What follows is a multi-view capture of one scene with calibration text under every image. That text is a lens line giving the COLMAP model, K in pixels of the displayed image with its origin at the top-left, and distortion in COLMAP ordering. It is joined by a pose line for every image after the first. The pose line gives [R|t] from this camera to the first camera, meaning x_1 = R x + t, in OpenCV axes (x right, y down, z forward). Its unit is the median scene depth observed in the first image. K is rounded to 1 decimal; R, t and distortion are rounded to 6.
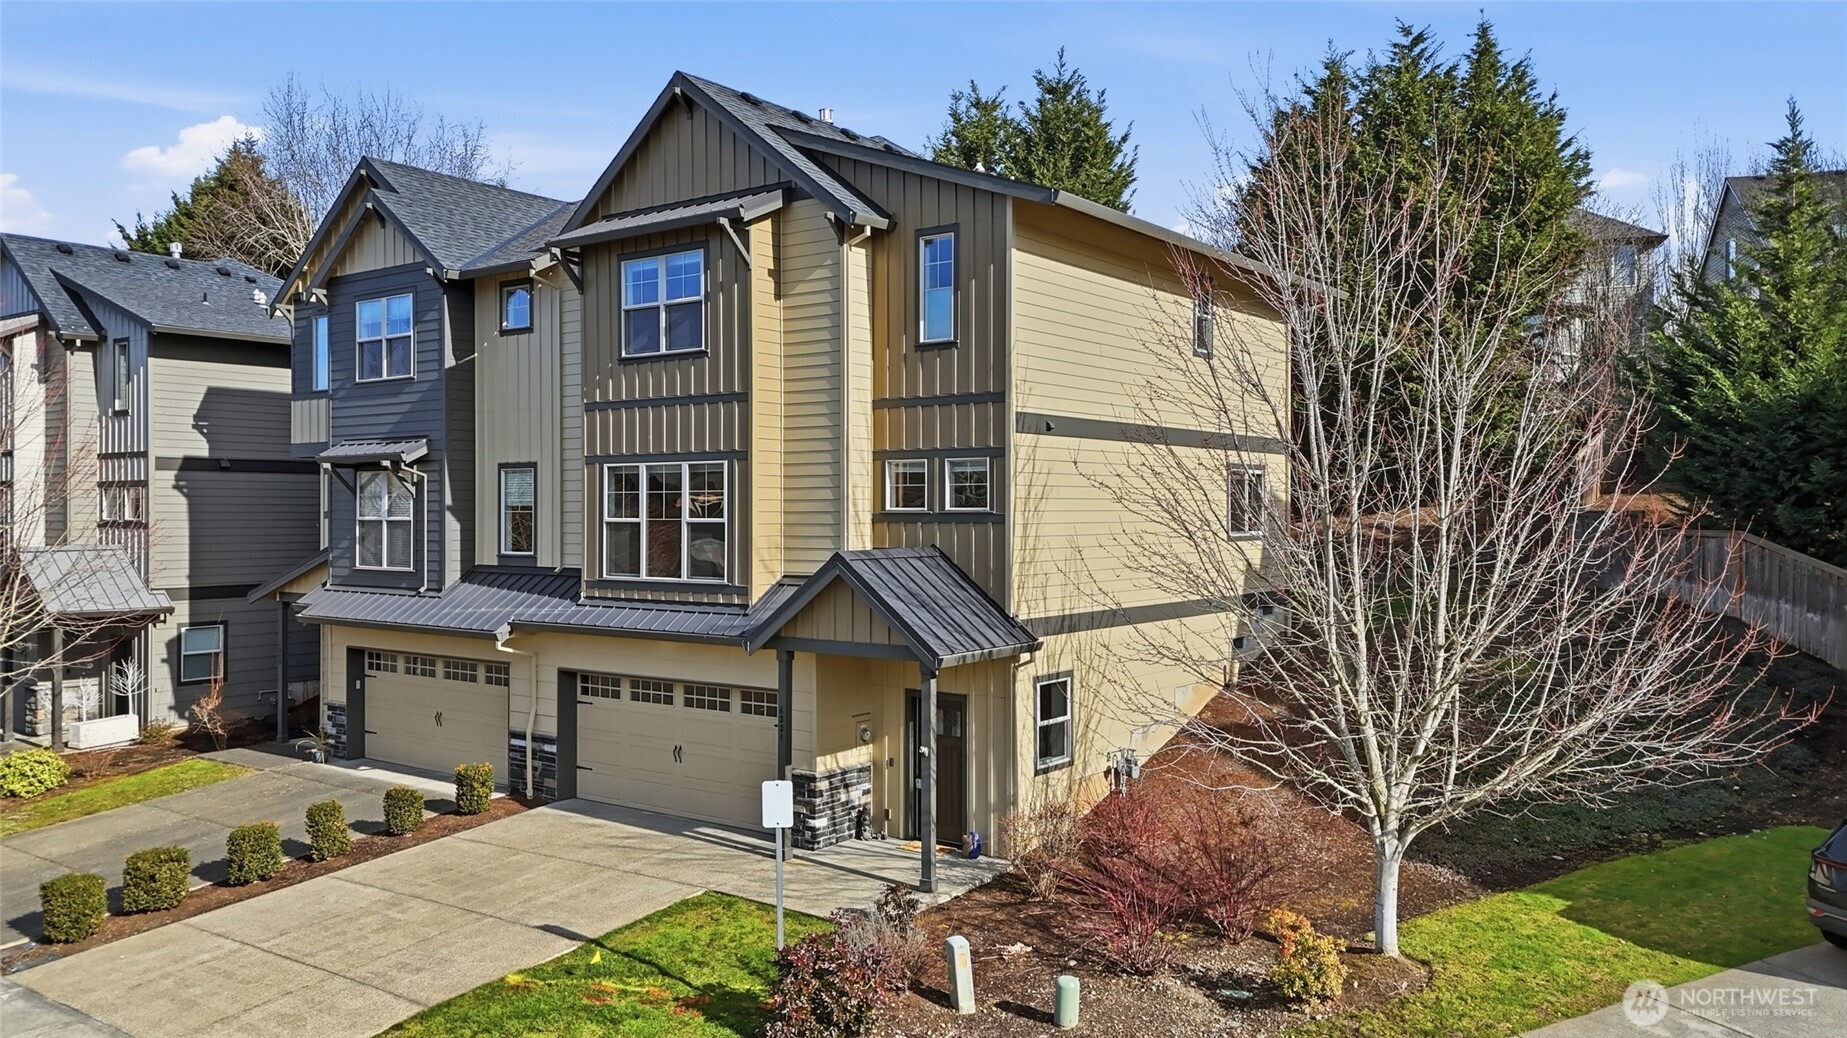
lens RADIAL K [[1341.3, 0, 946.7], [0, 1341.3, 536.9], [0, 0, 1]] dist [0.069372, -0.090354]
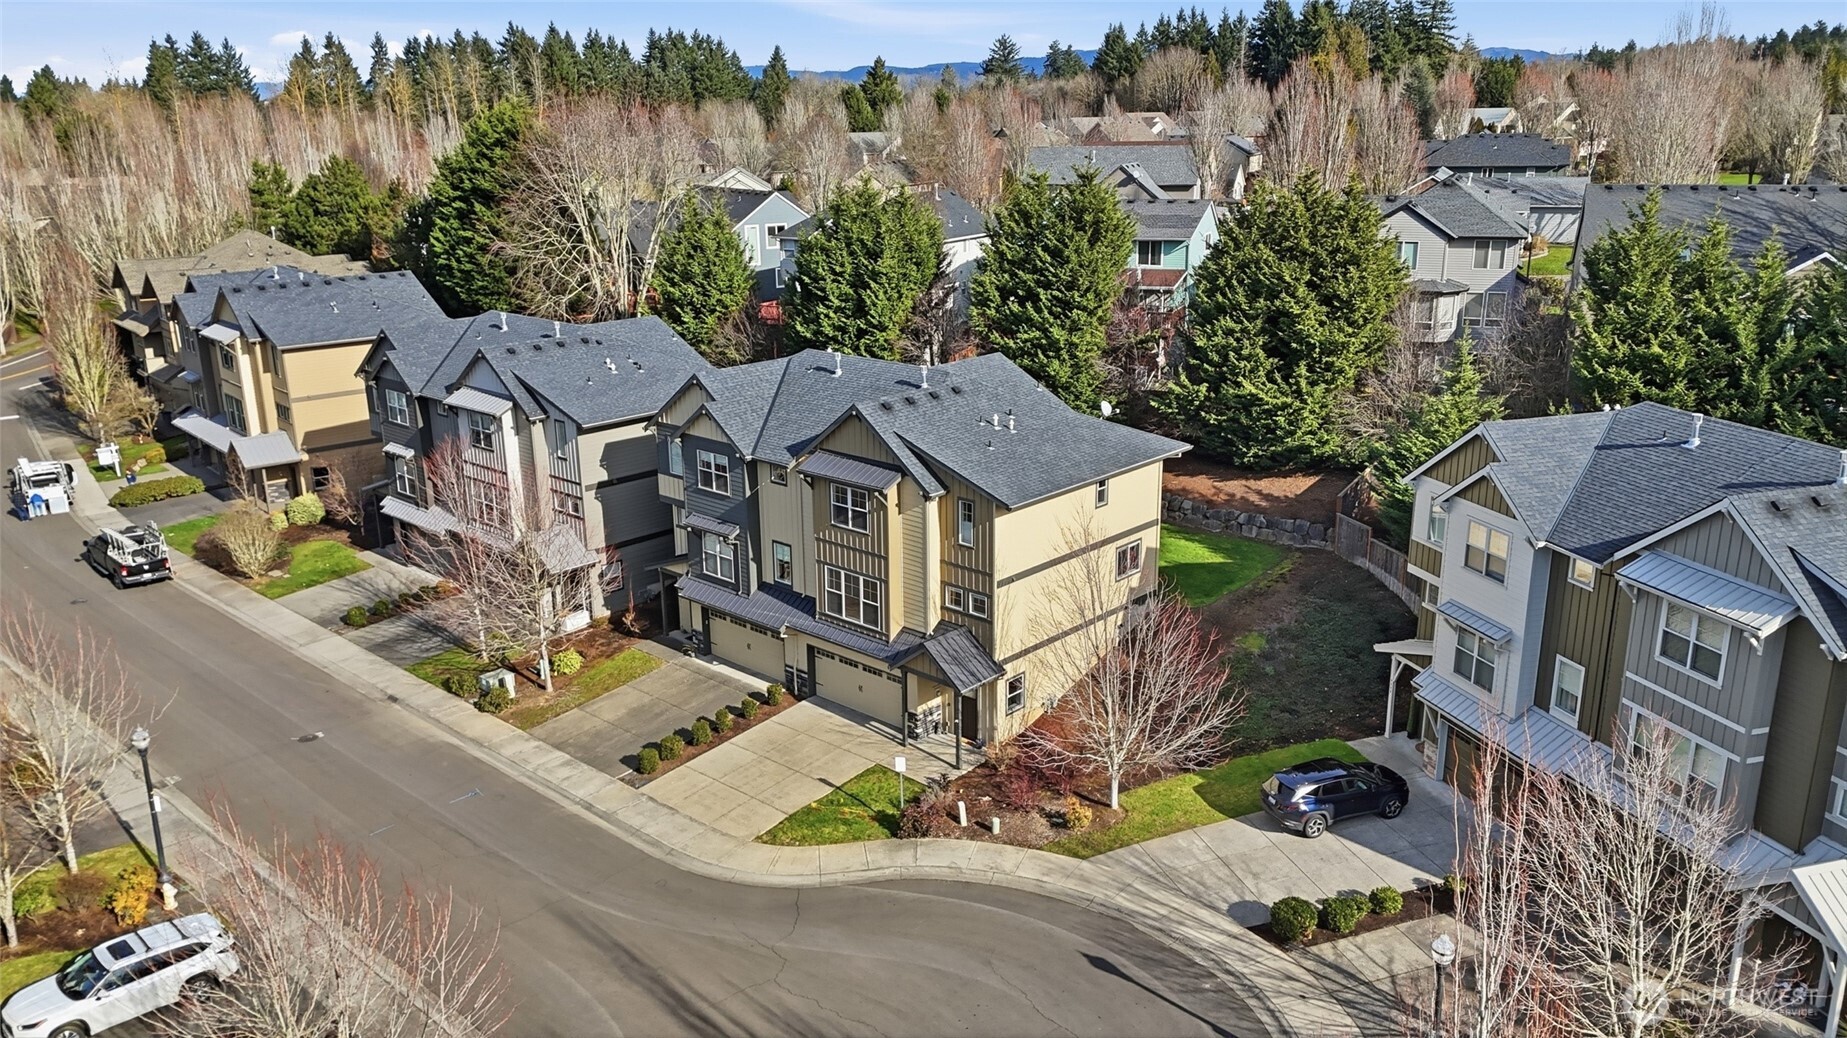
lens RADIAL K [[1341.3, 0, 946.7], [0, 1341.3, 536.9], [0, 0, 1]] dist [0.069372, -0.090354]
pose [[0.994532, 0.022574, -0.101961, 0.180502], [0.007072, 0.959556, 0.281428, -0.745503], [0.104190, -0.280611, 0.954150, -1.133836]]
